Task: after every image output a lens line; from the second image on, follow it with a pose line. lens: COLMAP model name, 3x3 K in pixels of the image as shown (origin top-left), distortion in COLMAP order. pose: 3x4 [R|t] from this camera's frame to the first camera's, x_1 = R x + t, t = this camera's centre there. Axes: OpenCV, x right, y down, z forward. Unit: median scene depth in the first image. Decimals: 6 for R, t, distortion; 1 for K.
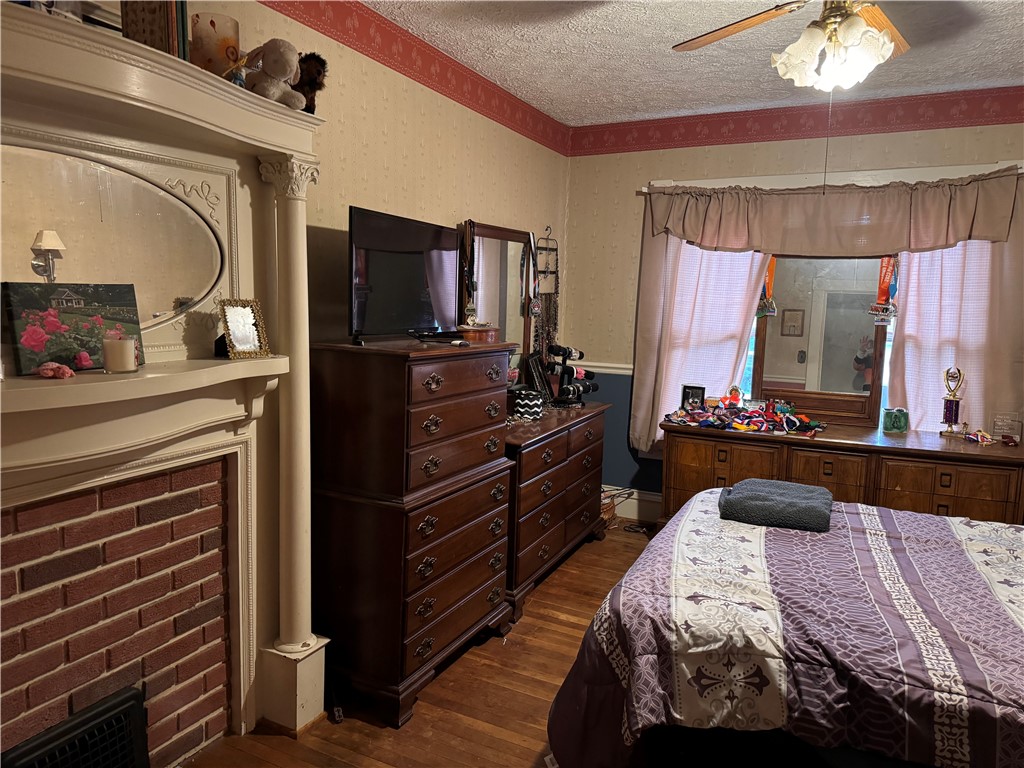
lens RADIAL K [[723.9, 0, 504.9], [0, 723.9, 387.3], [0, 0, 1]] dist [0.067671, -0.068358]
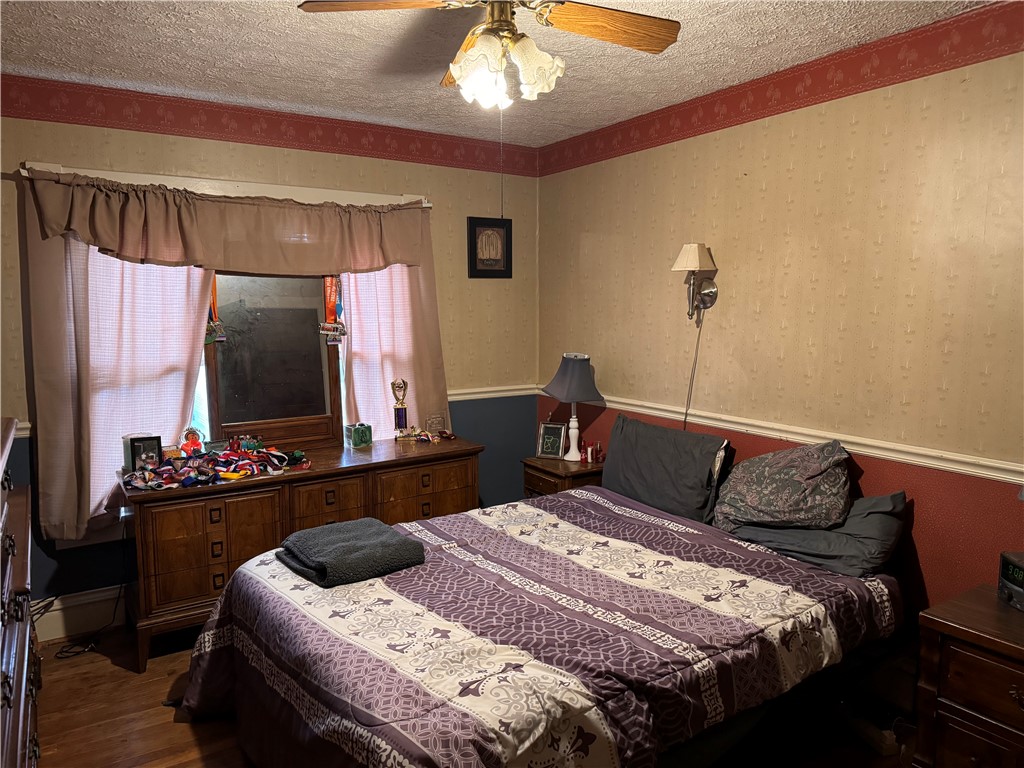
lens RADIAL K [[723.9, 0, 510.5], [0, 723.9, 384.2], [0, 0, 1]] dist [0.067671, -0.068358]
pose [[0.508657, -0.114905, 0.853267, -0.229063], [0.131109, 0.989833, 0.055138, -0.056489], [-0.850928, 0.083824, 0.518551, 0.297023]]
